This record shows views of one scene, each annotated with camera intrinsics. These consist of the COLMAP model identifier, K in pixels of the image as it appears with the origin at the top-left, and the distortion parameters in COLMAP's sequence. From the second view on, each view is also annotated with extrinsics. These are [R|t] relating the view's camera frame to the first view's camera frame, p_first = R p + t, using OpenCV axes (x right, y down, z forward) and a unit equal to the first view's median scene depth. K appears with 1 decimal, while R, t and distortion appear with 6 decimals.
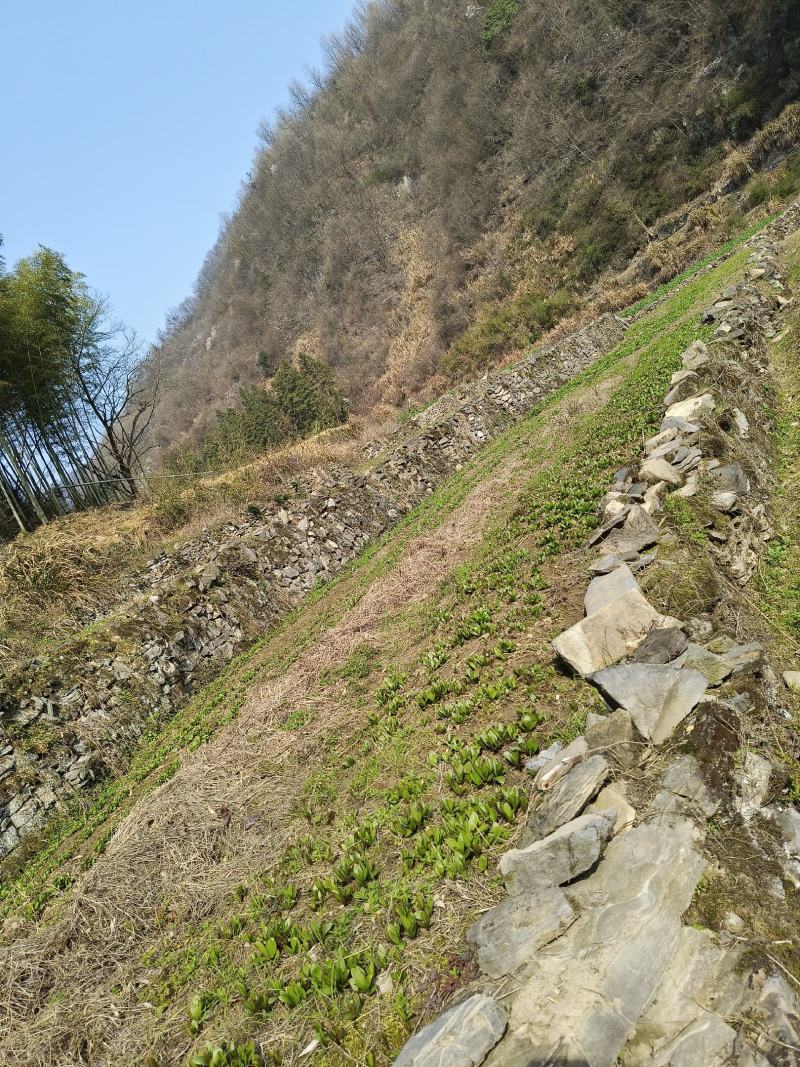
lens RADIAL K [[720.6, 0, 400.1], [0, 720.6, 533.9], [0, 0, 1]] dist [0.003185, -0.000470]
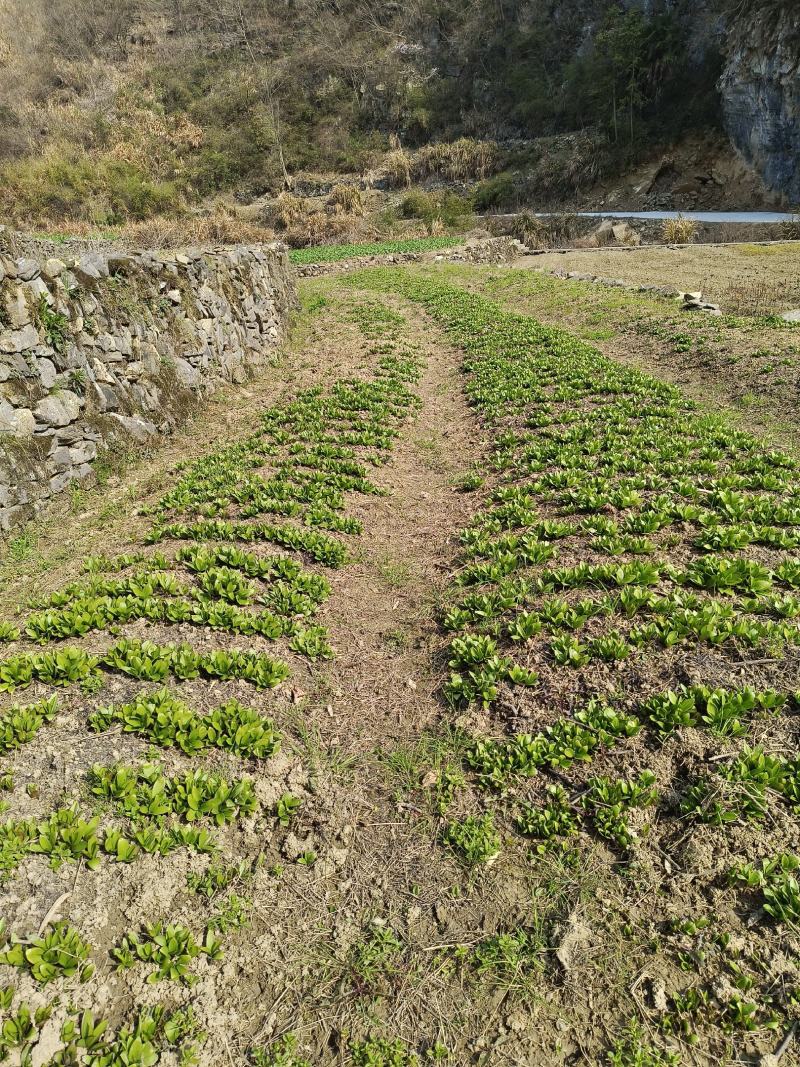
lens RADIAL K [[720.6, 0, 400.6], [0, 720.6, 533.9], [0, 0, 1]] dist [0.003185, -0.000470]
pose [[0.733545, 0.280589, 0.619016, 0.032935], [-0.335904, 0.941459, -0.028695, -0.044068], [-0.590830, -0.186881, 0.784854, 0.177958]]
